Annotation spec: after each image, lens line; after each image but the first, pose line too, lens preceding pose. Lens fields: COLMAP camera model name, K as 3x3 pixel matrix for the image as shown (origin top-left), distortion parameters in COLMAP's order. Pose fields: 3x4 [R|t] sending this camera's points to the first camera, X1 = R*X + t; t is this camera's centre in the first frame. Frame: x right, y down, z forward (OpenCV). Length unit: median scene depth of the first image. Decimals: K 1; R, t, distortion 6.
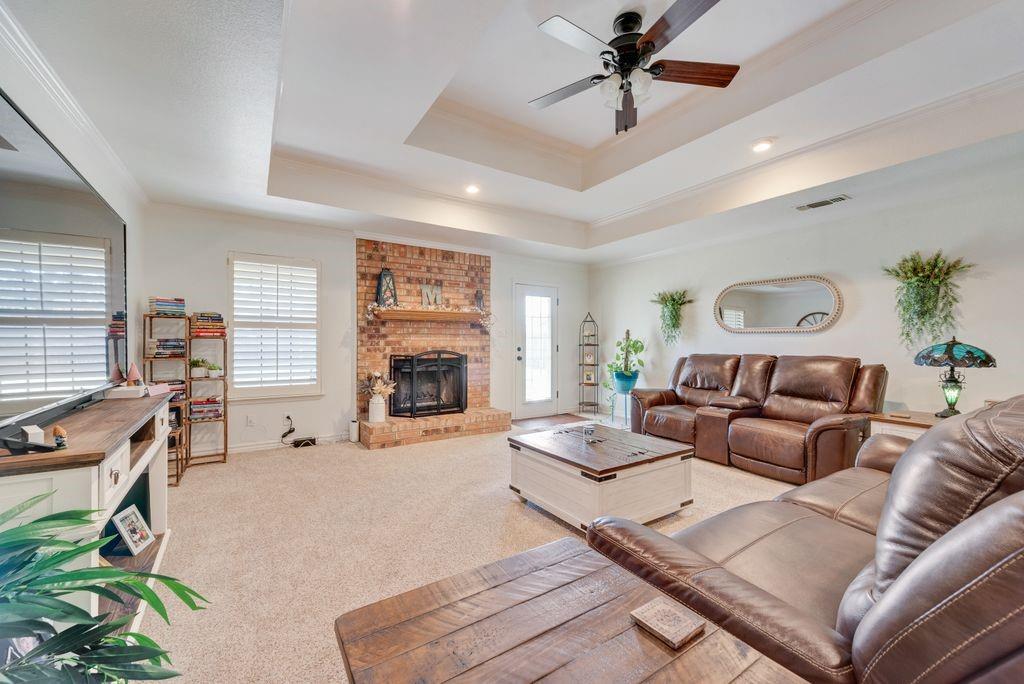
lens RADIAL K [[398.2, 0, 507.2], [0, 398.2, 345.3], [0, 0, 1]] dist [0.000243, -0.000176]
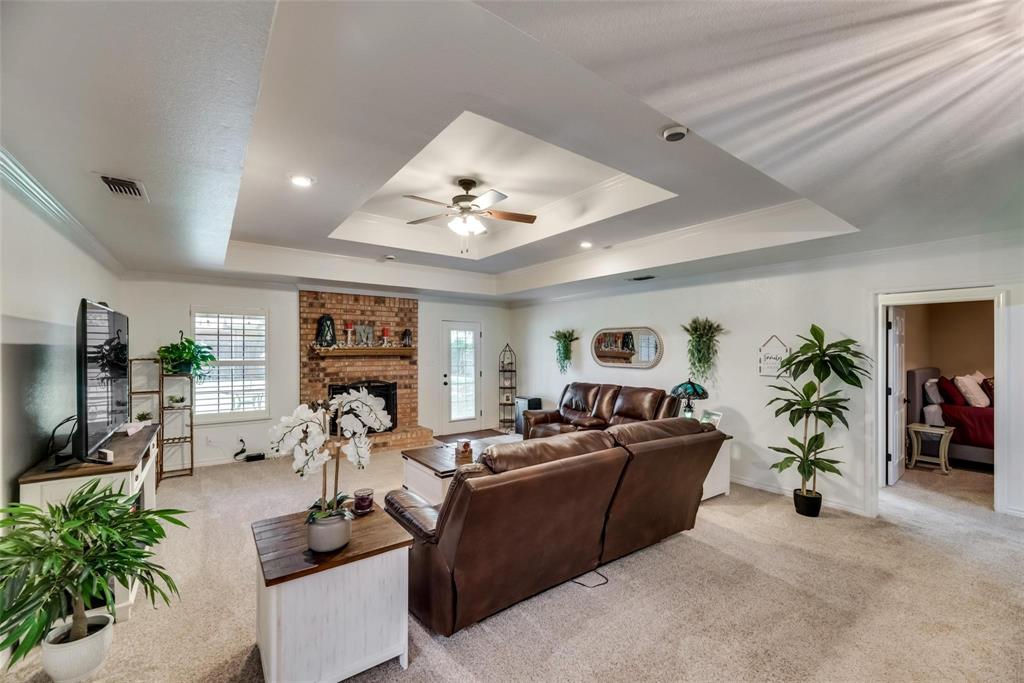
lens RADIAL K [[420.6, 0, 518.4], [0, 420.6, 350.4], [0, 0, 1]] dist [-0.014839, -0.000186]
pose [[0.996563, -0.002436, 0.082805, 0.171727], [0.002650, 0.999993, -0.002473, -0.074045], [-0.082799, 0.002684, 0.996563, -0.311541]]
